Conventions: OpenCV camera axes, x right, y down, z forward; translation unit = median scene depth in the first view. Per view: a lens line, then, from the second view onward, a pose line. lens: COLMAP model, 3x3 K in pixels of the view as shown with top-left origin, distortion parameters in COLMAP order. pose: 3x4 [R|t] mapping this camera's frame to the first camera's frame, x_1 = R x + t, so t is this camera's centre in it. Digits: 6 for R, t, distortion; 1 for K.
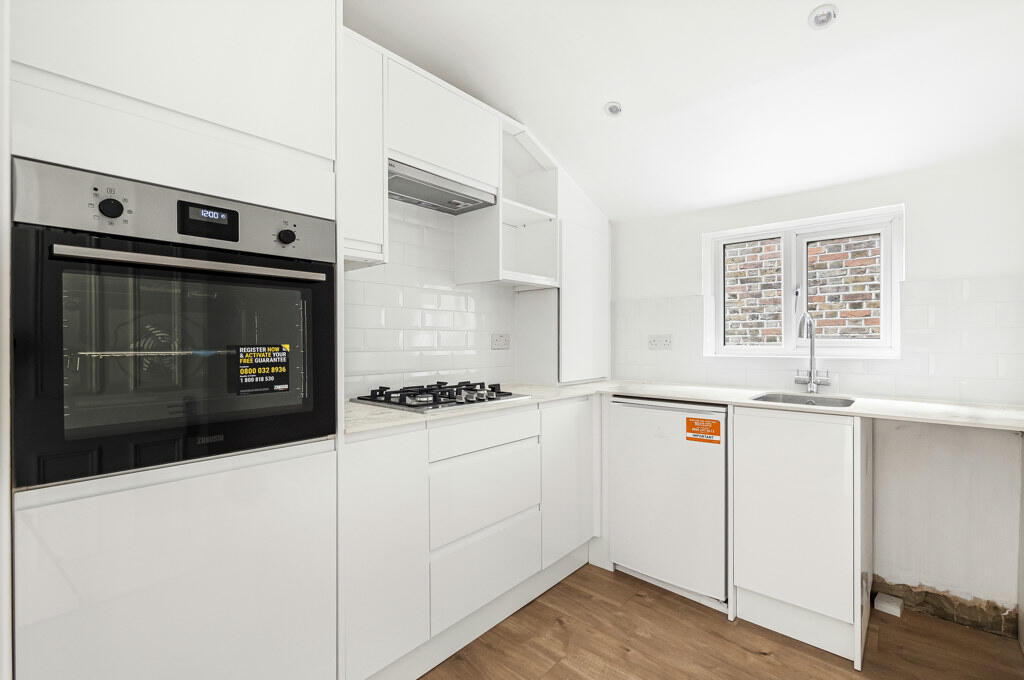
lens RADIAL K [[444.8, 0, 510.9], [0, 444.8, 352.4], [0, 0, 1]] dist [-0.001277, -0.000152]
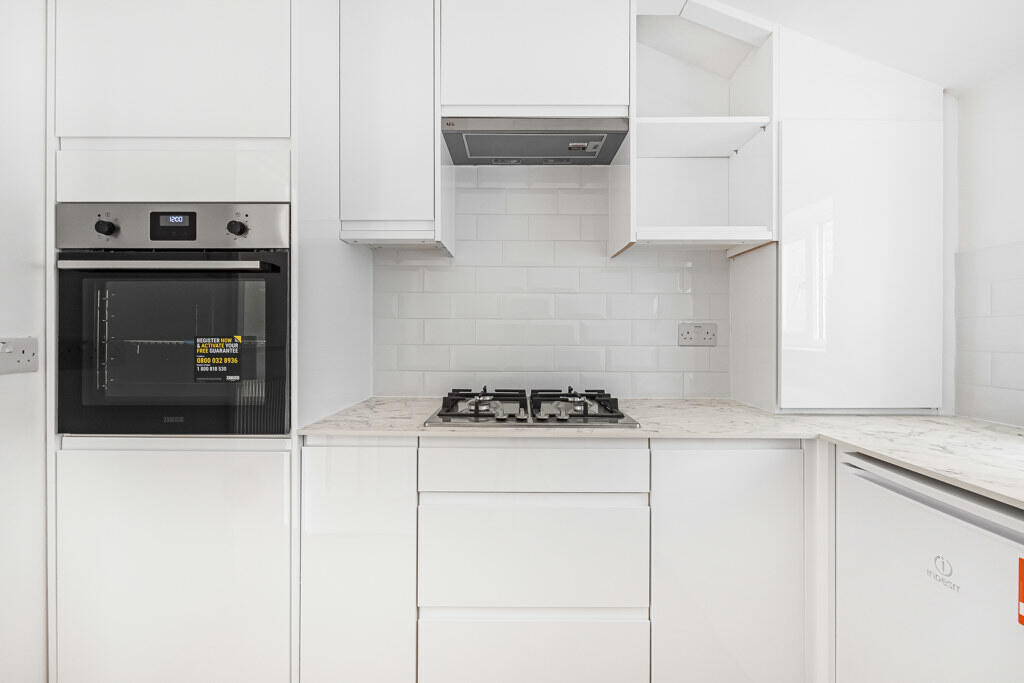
lens RADIAL K [[447.1, 0, 513.3], [0, 447.1, 335.1], [0, 0, 1]] dist [-0.003738, -0.000279]
pose [[0.670314, 0.009820, -0.742013, 0.665729], [-0.024857, 0.999648, -0.009226, -0.025691], [0.741661, 0.024629, 0.670322, 0.800528]]
